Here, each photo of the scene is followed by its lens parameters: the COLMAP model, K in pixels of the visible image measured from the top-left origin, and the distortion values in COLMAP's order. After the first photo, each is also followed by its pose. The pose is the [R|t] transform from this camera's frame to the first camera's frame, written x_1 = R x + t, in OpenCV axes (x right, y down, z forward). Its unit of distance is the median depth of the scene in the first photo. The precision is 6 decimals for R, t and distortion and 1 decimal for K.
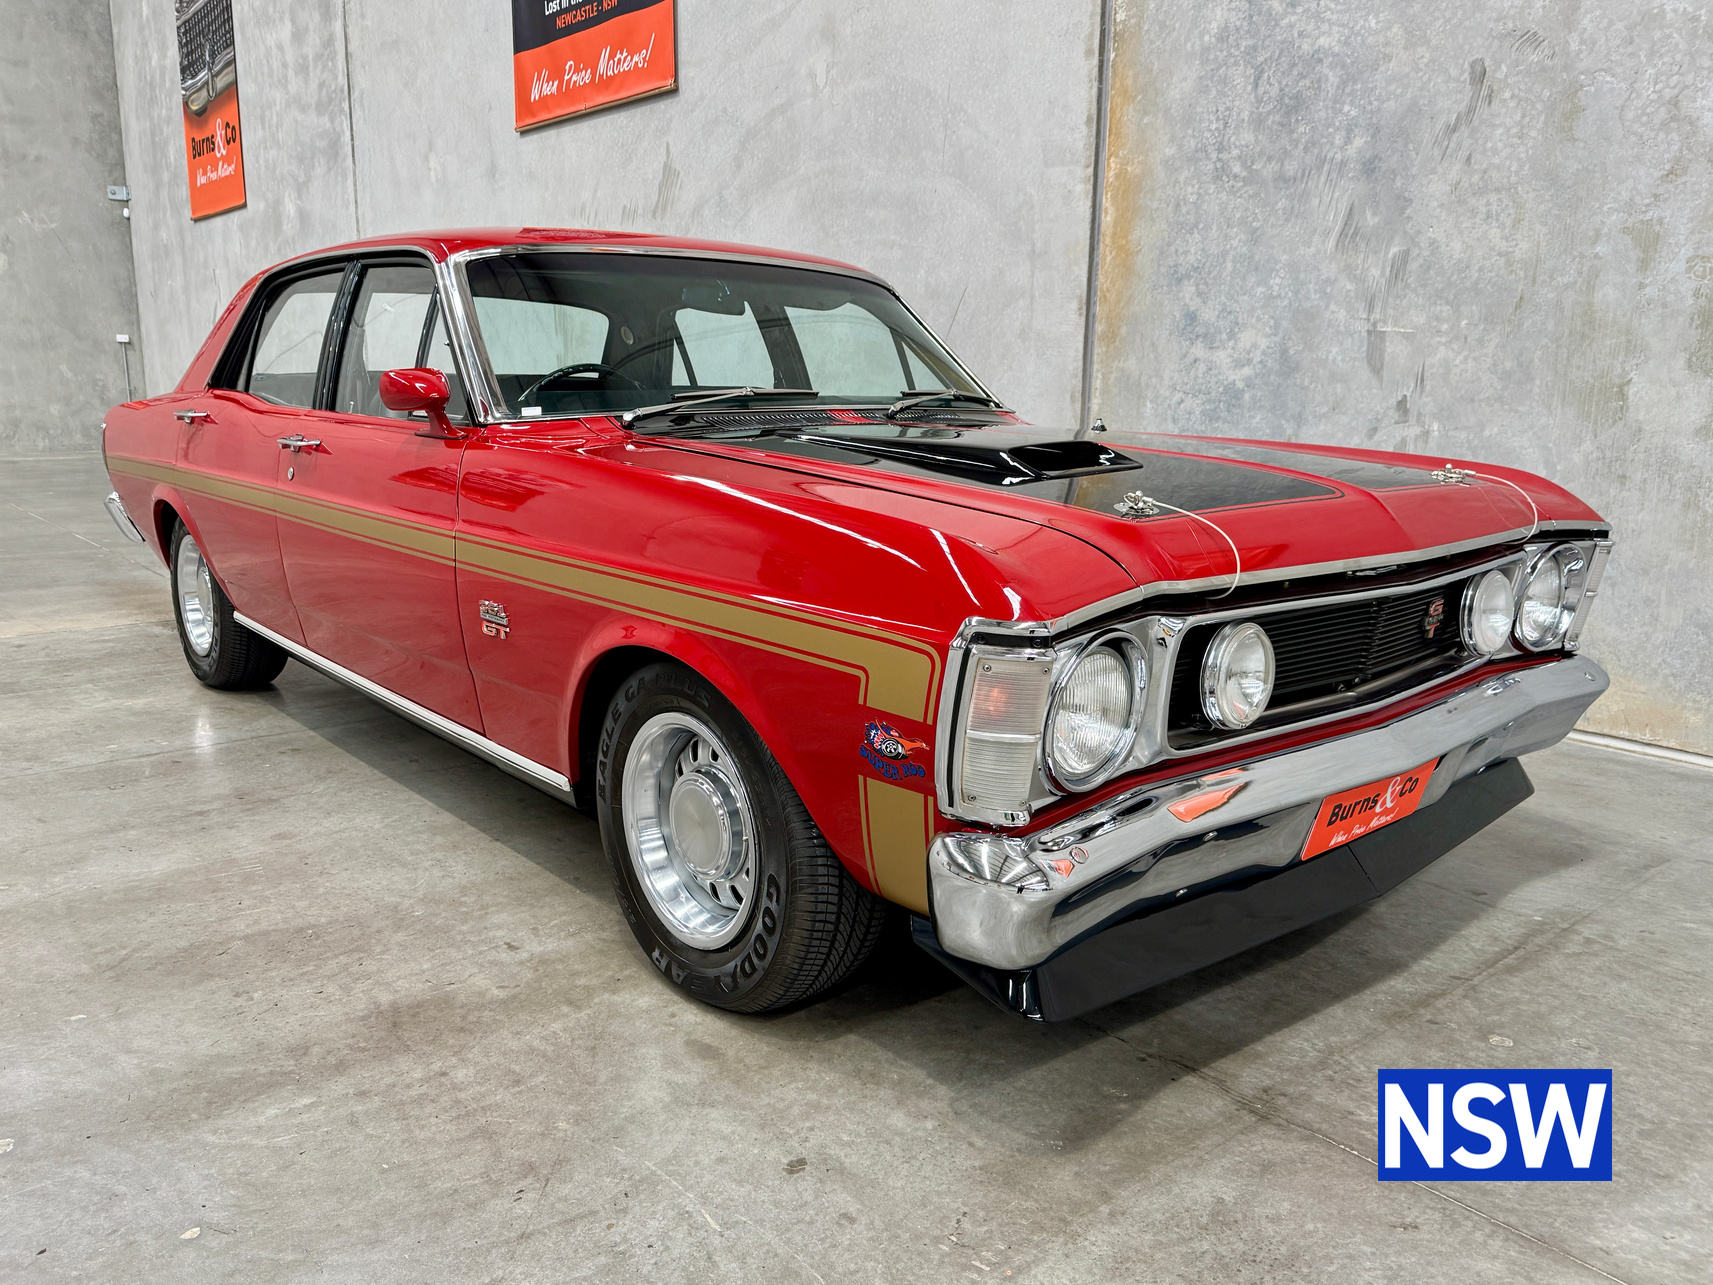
lens RADIAL K [[1307.4, 0, 784.0], [0, 1307.4, 675.9], [0, 0, 1]] dist [0.027106, -0.050182]
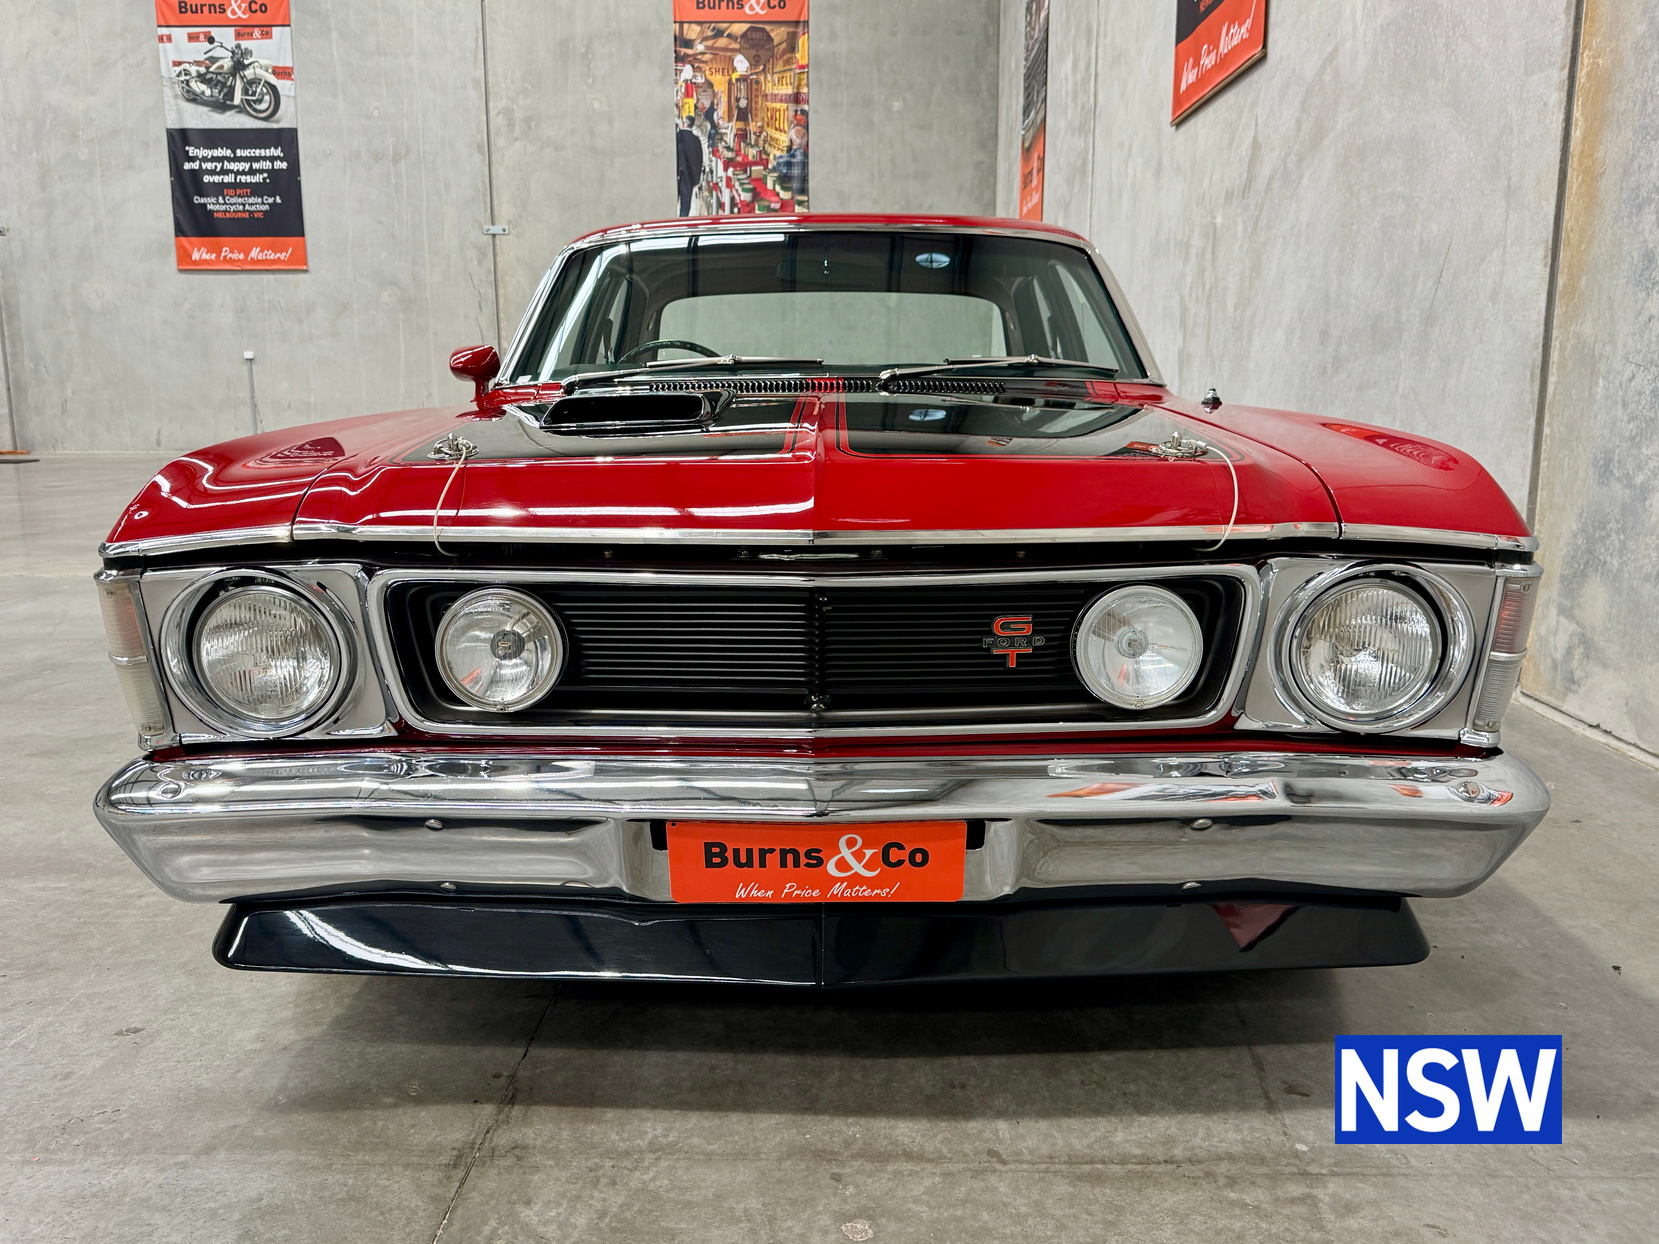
lens RADIAL K [[1266.2, 0, 775.2], [0, 1266.2, 650.3], [0, 0, 1]] dist [0.027106, -0.050182]
pose [[0.753926, 0.119796, -0.645945, 0.396698], [-0.135025, 0.990498, 0.026099, -0.018360], [0.642934, 0.067542, 0.762938, 0.185667]]
